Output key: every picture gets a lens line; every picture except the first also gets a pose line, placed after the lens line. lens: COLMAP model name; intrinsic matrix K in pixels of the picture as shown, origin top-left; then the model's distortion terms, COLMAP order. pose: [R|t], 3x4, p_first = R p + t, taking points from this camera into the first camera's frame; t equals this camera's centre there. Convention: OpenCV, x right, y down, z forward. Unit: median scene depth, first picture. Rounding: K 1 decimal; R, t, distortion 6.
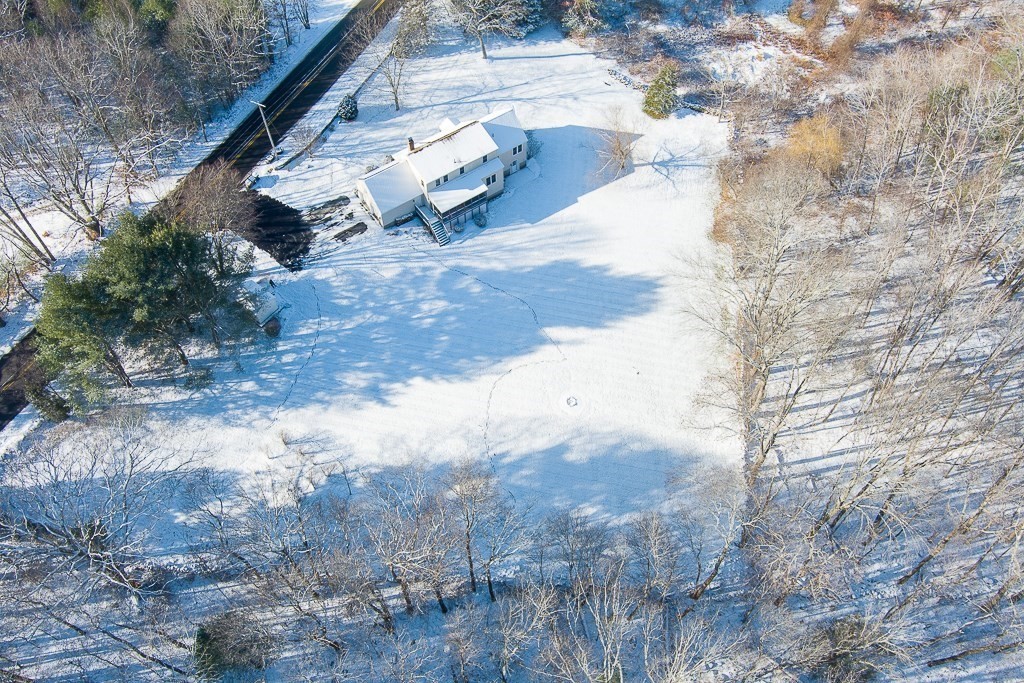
lens RADIAL K [[806.4, 0, 504.6], [0, 806.4, 342.4], [0, 0, 1]] dist [-0.072593, 0.012002]
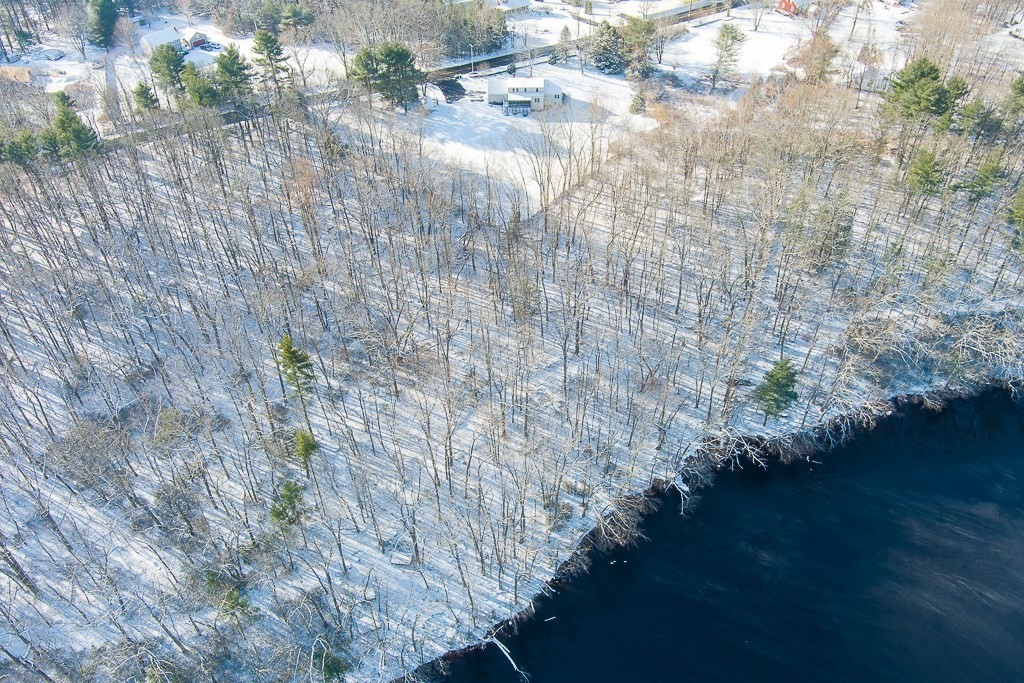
lens RADIAL K [[806.4, 0, 511.3], [0, 806.4, 340.9], [0, 0, 1]] dist [-0.072593, 0.012002]
pose [[0.798742, 0.394636, -0.454173, 1.244443], [-0.497859, 0.857369, -0.130595, 0.730218], [0.337856, 0.330426, 0.881290, -0.829156]]
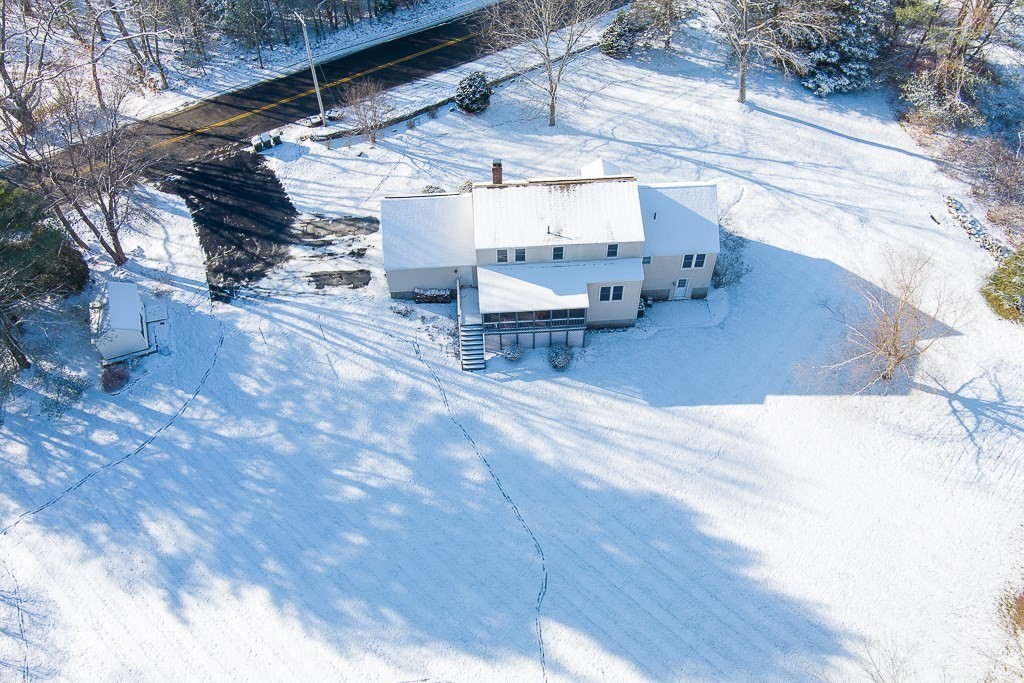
lens RADIAL K [[806.4, 0, 516.5], [0, 806.4, 349.9], [0, 0, 1]] dist [-0.072593, 0.012002]
pose [[0.851219, 0.413931, -0.322627, 0.110987], [-0.438286, 0.898830, -0.003175, -0.141724], [0.288672, 0.144106, 0.946521, 0.505481]]
